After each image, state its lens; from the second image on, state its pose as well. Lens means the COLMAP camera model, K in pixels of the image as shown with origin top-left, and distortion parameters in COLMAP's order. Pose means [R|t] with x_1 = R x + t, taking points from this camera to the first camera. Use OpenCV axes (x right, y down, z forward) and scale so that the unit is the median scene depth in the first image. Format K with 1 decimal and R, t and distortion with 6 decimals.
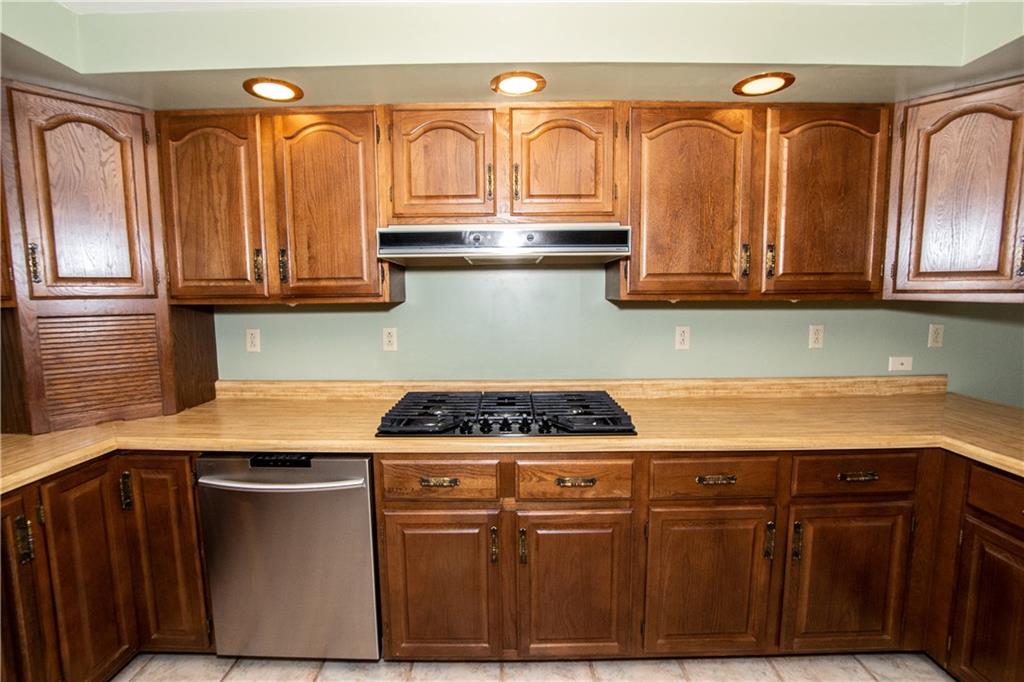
lens RADIAL K [[454.9, 0, 510.5], [0, 454.9, 336.3], [0, 0, 1]] dist [-0.023470, 0.000934]
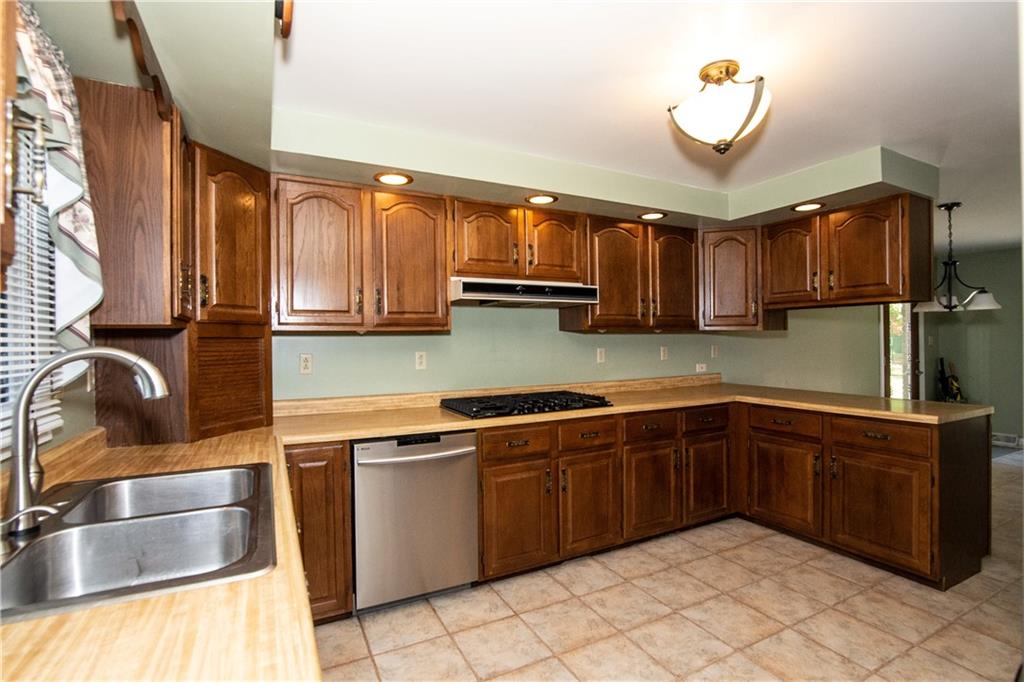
lens RADIAL K [[479.0, 0, 504.5], [0, 479.0, 340.6], [0, 0, 1]] dist [-0.024178, 0.001105]
pose [[0.890185, -0.002758, 0.455592, -0.823494], [0.047948, 0.994995, -0.087664, 0.099036], [-0.453070, 0.099882, 0.885862, -0.402974]]
